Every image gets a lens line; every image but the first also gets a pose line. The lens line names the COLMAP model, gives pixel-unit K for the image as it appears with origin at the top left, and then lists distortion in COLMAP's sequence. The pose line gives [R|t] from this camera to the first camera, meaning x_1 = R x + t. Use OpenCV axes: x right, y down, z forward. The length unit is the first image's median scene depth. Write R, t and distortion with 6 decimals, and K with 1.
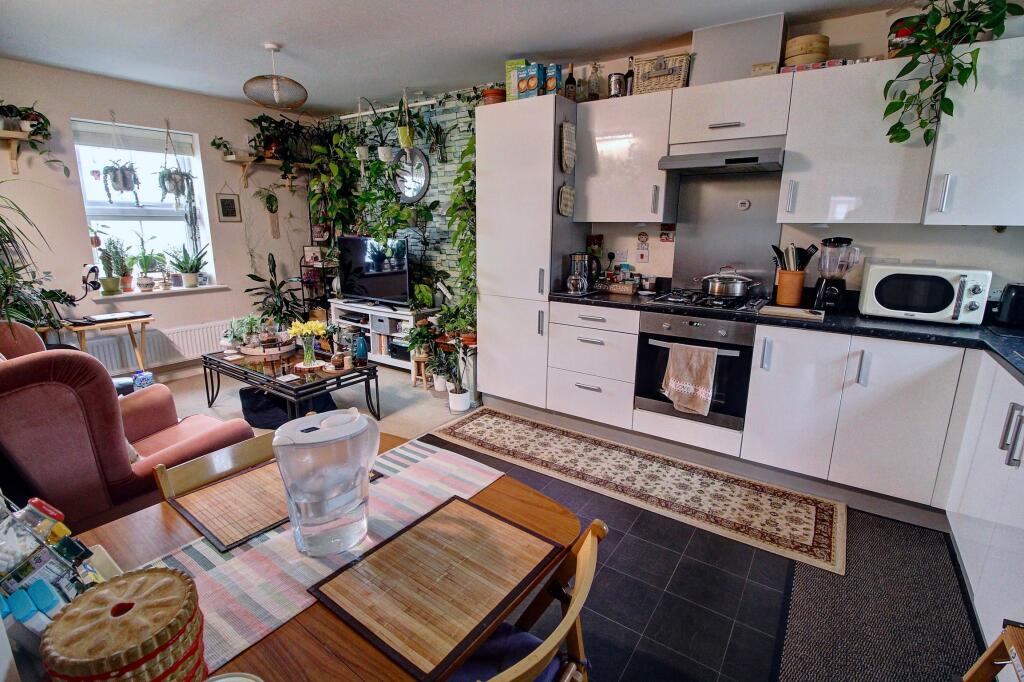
lens RADIAL K [[482.0, 0, 517.8], [0, 482.0, 339.1], [0, 0, 1]] dist [-0.024005, 0.000115]
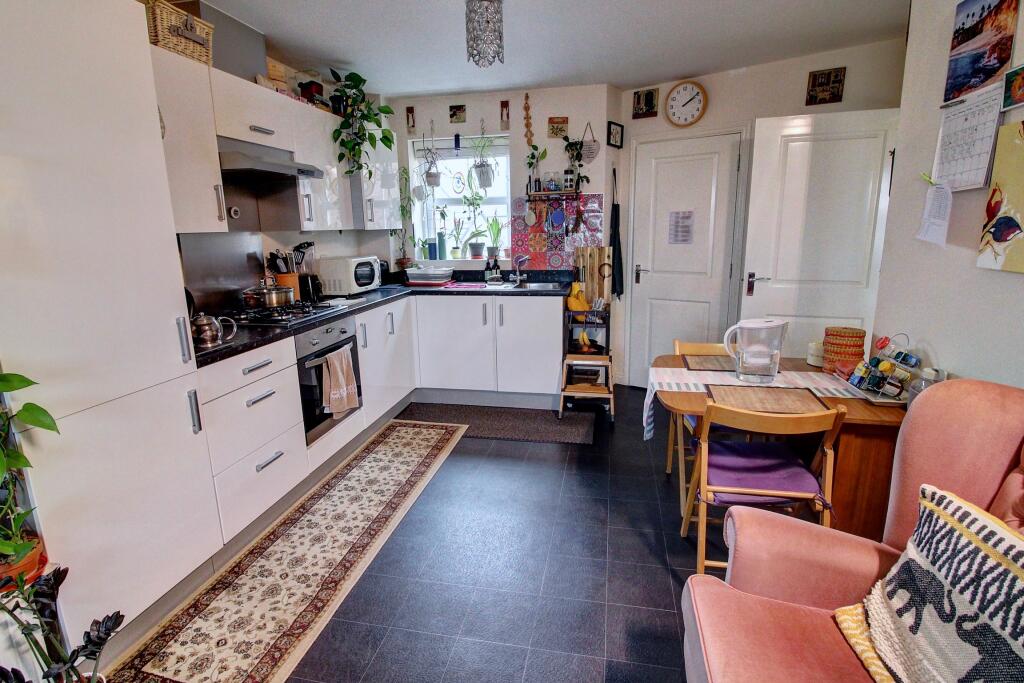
lens RADIAL K [[482.0, 0, 515.9], [0, 482.0, 332.3], [0, 0, 1]] dist [-0.024005, 0.000115]
pose [[-0.385542, -0.196498, 0.901524, -0.655803], [0.230133, 0.925704, 0.300186, -0.226797], [-0.893530, 0.323205, -0.311677, 0.909117]]
